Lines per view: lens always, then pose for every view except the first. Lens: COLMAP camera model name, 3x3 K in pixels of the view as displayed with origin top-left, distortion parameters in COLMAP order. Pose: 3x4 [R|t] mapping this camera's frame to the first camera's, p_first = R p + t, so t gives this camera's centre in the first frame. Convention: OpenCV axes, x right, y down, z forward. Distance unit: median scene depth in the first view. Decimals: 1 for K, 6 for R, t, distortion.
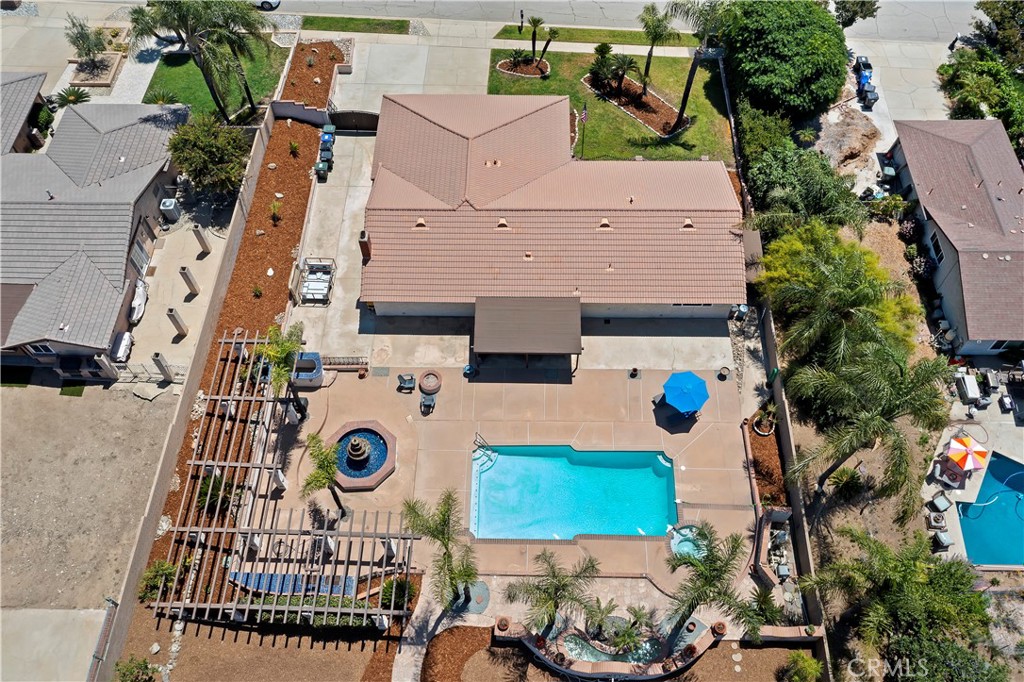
lens RADIAL K [[816.1, 0, 510.9], [0, 816.1, 343.1], [0, 0, 1]] dist [-0.007206, 0.004988]
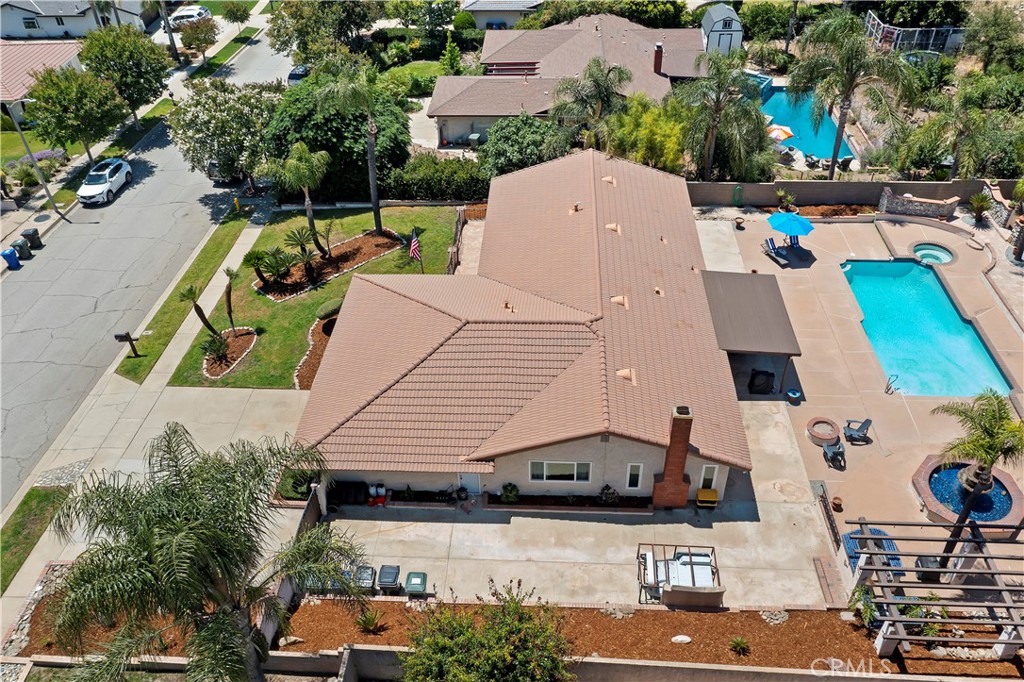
lens RADIAL K [[812.7, 0, 510.7], [0, 812.7, 345.8], [0, 0, 1]] dist [-0.002745, -0.000532]
pose [[0.030204, -0.620603, 0.783543, -0.630052], [0.863289, 0.411311, 0.292499, -0.438236], [-0.503806, 0.667590, 0.548182, 0.693898]]
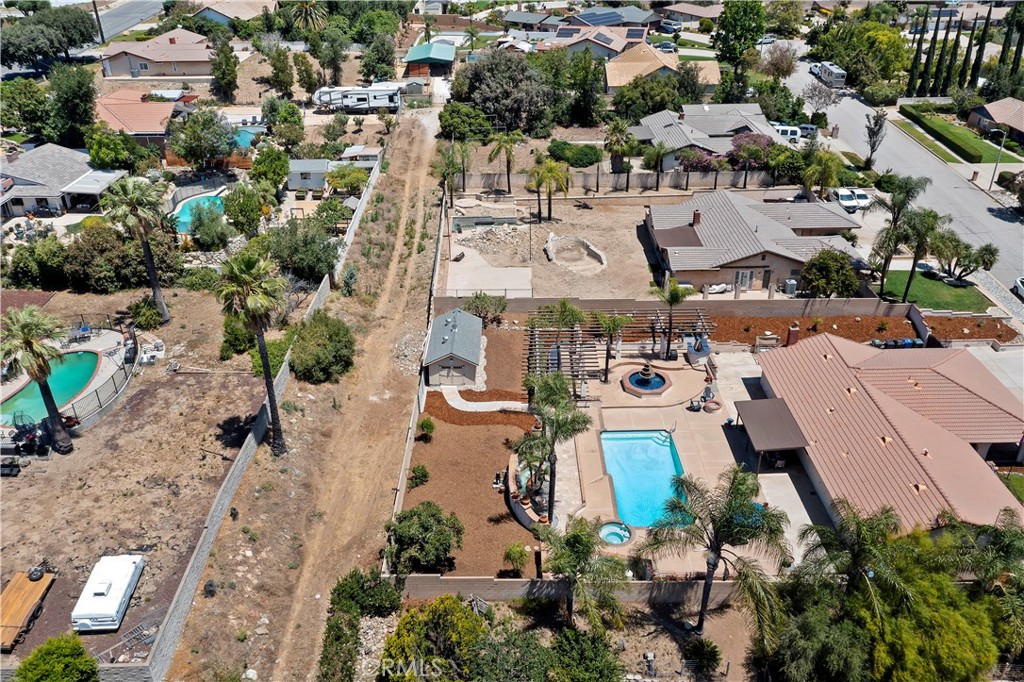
lens RADIAL K [[816.1, 0, 510.9], [0, 816.1, 343.1], [0, 0, 1]] dist [-0.007206, 0.004988]
pose [[0.030320, 0.493648, -0.869133, 1.019659], [-0.840373, 0.483363, 0.245223, -0.053982], [0.541160, 0.722961, 0.429504, 0.159809]]
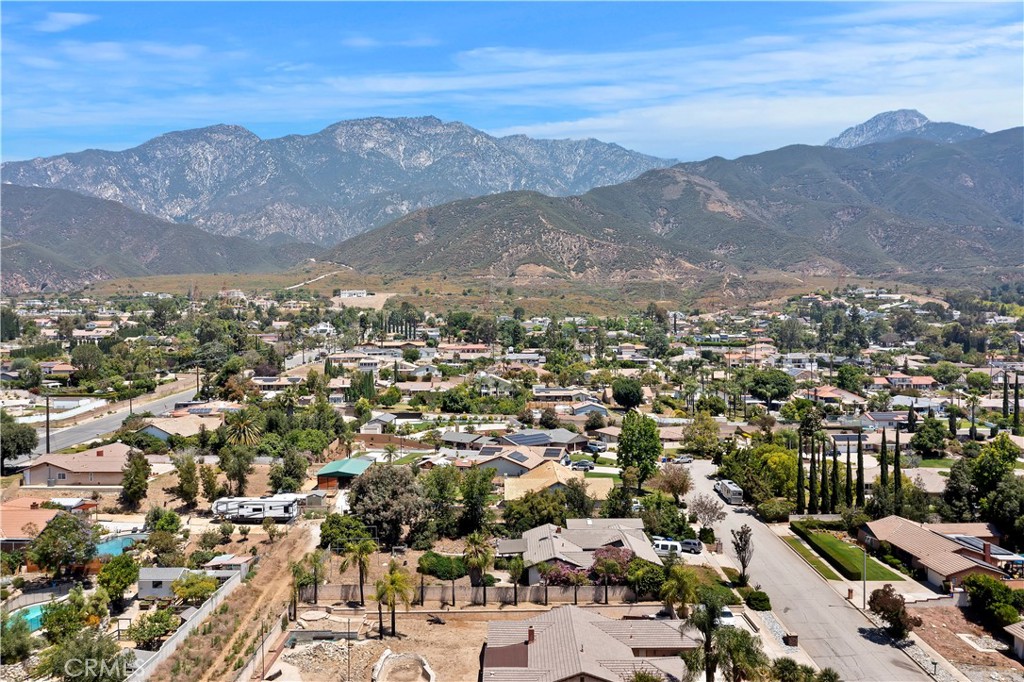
lens RADIAL K [[816.1, 0, 510.9], [0, 816.1, 343.1], [0, 0, 1]] dist [-0.007206, 0.004988]
pose [[0.018712, 0.020885, -0.999607, 1.028762], [-0.845978, 0.533198, -0.004696, -0.376788], [0.532890, 0.845733, 0.027646, 0.368812]]
